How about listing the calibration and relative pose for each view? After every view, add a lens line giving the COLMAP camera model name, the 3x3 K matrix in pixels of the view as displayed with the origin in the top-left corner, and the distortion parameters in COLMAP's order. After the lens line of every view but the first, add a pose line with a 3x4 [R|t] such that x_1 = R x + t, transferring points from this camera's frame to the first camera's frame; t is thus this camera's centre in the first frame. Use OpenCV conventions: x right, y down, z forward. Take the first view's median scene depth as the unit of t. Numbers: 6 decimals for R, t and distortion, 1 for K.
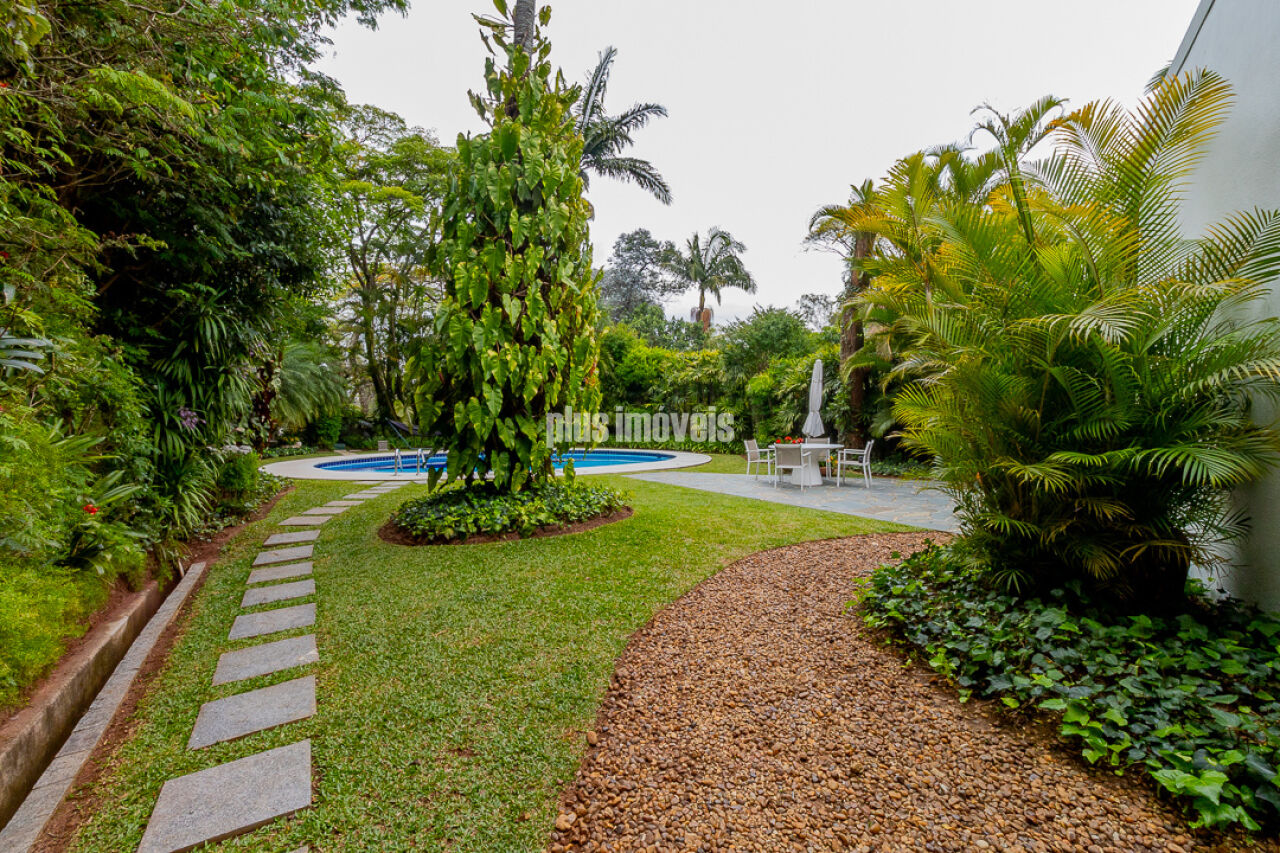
lens RADIAL K [[577.6, 0, 643.7], [0, 577.6, 420.5], [0, 0, 1]] dist [-0.003600, 0.000699]
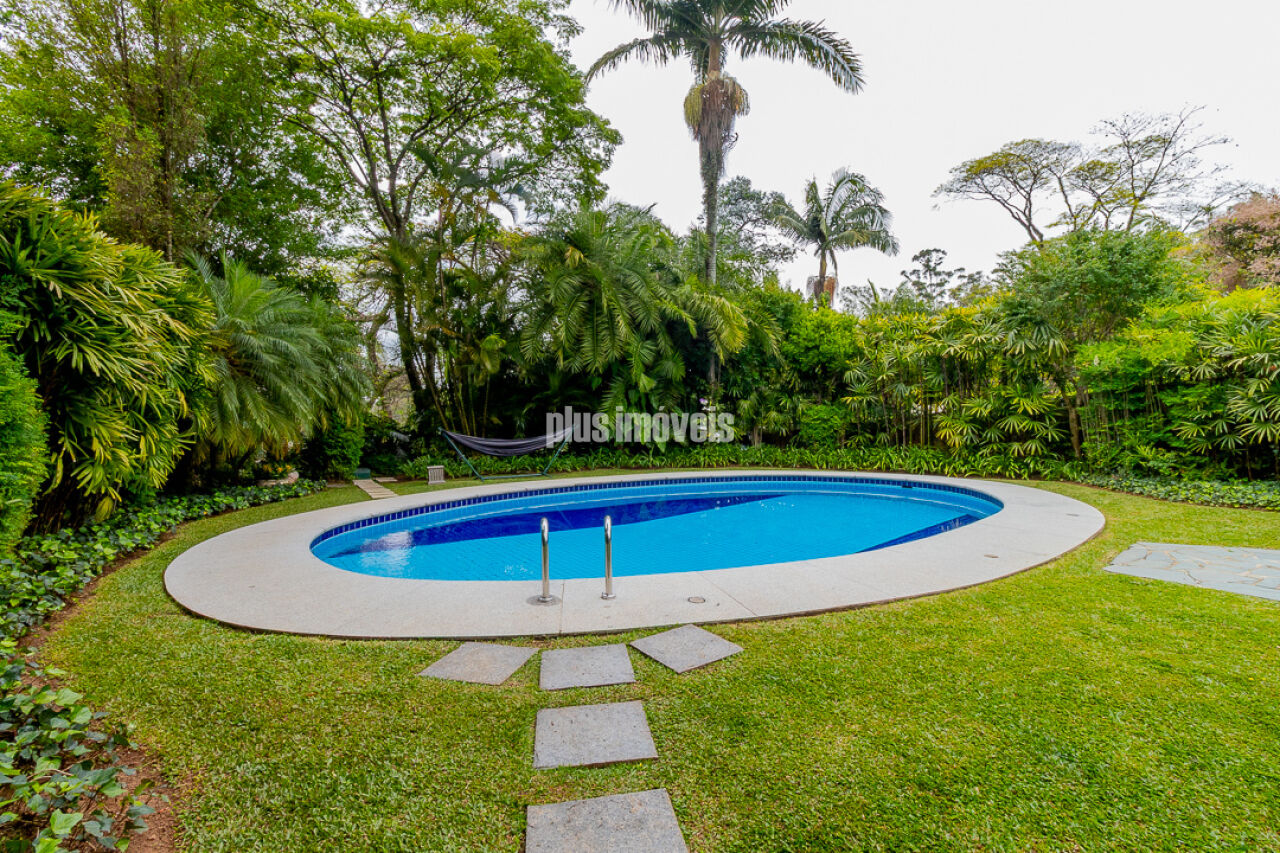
lens RADIAL K [[577.6, 0, 637.7], [0, 577.6, 420.0], [0, 0, 1]] dist [-0.003600, 0.000699]
pose [[0.999345, -0.017942, -0.031436, -0.190474], [0.017659, 0.999801, -0.009280, -0.002412], [0.031596, 0.008718, 0.999463, 0.351287]]
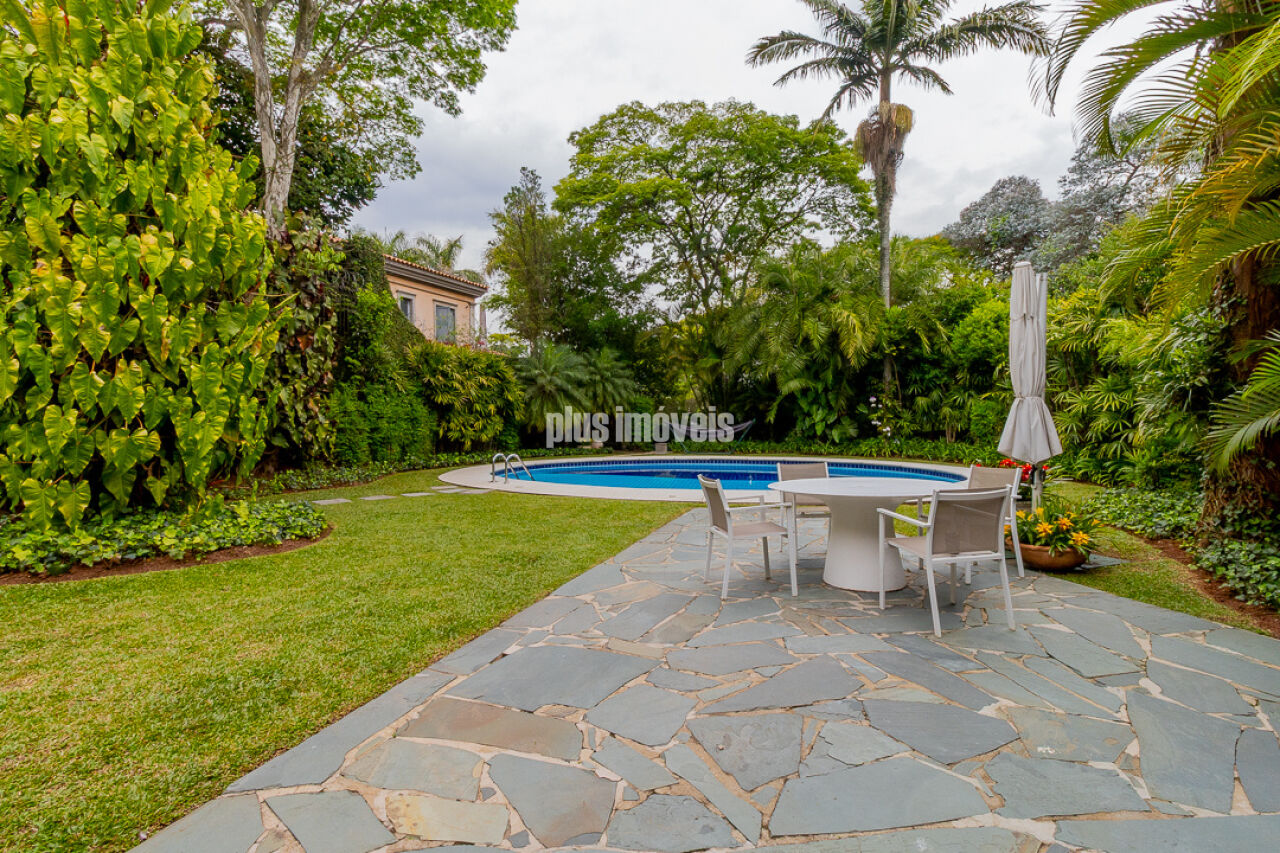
lens RADIAL K [[577.6, 0, 645.9], [0, 577.6, 417.5], [0, 0, 1]] dist [-0.003600, 0.000699]
pose [[0.625432, -0.009839, -0.780216, 0.245092], [0.005698, 0.999951, -0.008043, -0.000032], [0.780258, 0.000585, 0.625458, 0.317823]]
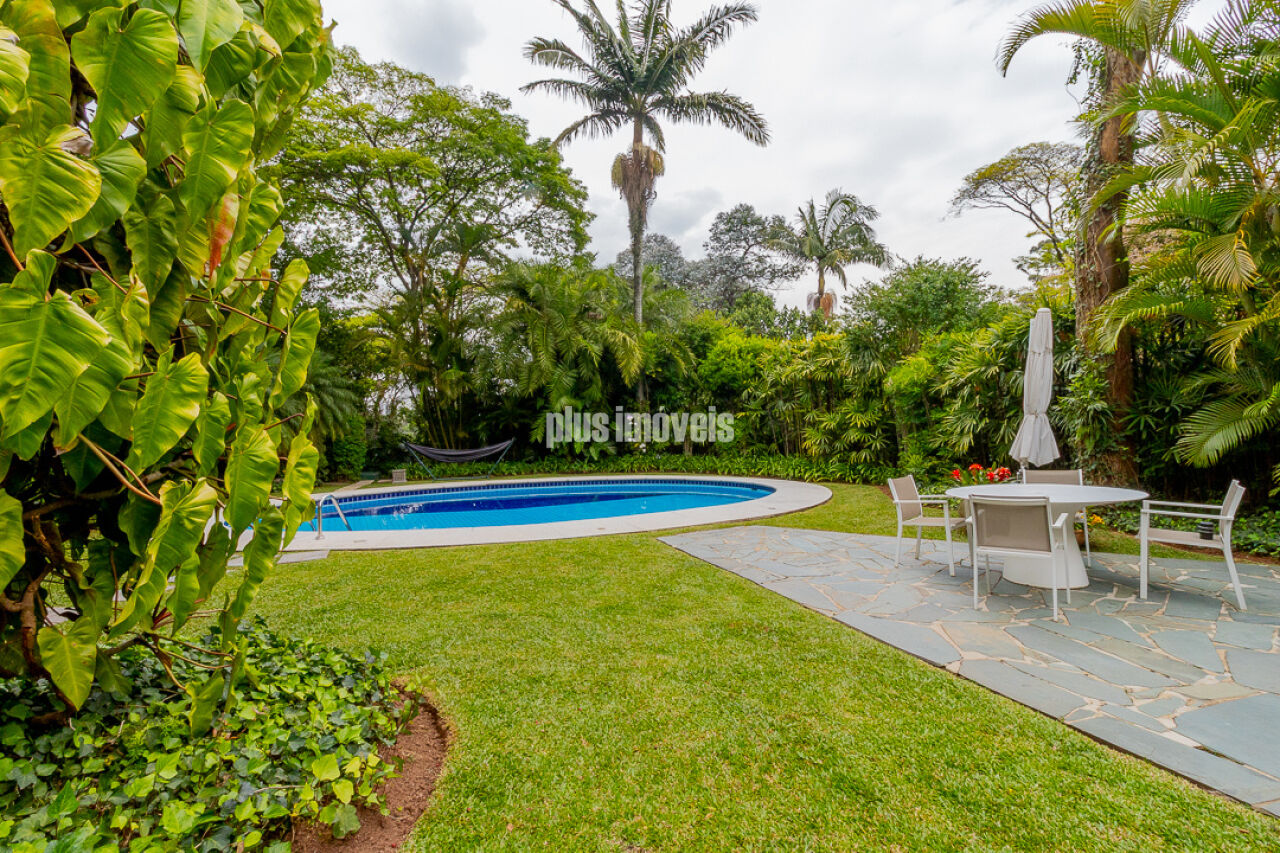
lens RADIAL K [[577.6, 0, 642.3], [0, 577.6, 419.8], [0, 0, 1]] dist [-0.003600, 0.000699]
pose [[0.975504, -0.029733, -0.217963, 0.042043], [0.024253, 0.999320, -0.027775, -0.002722], [0.218641, 0.021808, 0.975562, 0.251973]]
